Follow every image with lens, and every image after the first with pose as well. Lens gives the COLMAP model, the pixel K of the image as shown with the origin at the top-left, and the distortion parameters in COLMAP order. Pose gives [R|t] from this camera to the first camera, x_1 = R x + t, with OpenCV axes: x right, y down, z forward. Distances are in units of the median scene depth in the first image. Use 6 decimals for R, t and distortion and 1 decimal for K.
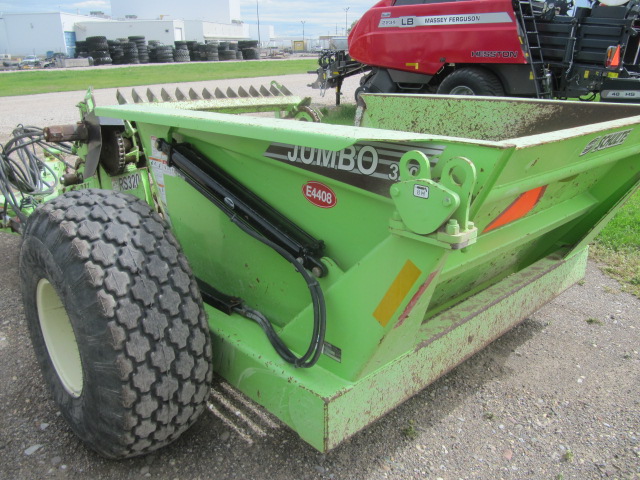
lens RADIAL K [[545.2, 0, 320.0], [0, 545.2, 240.0], [0, 0, 1]] dist [-0.039700, 0.001495]
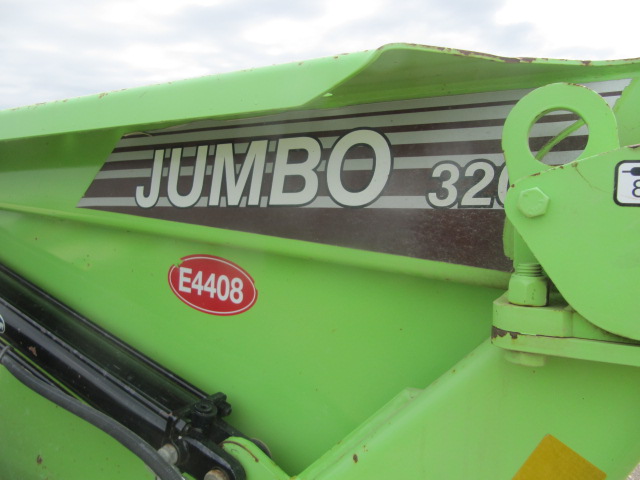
lens RADIAL K [[545.2, 0, 320.0], [0, 545.2, 240.0], [0, 0, 1]] dist [-0.039700, 0.001495]
pose [[0.961823, -0.002718, 0.273658, -0.036358], [0.073289, 0.965985, -0.247995, -0.004611], [-0.263676, 0.258584, 0.929306, 0.567844]]
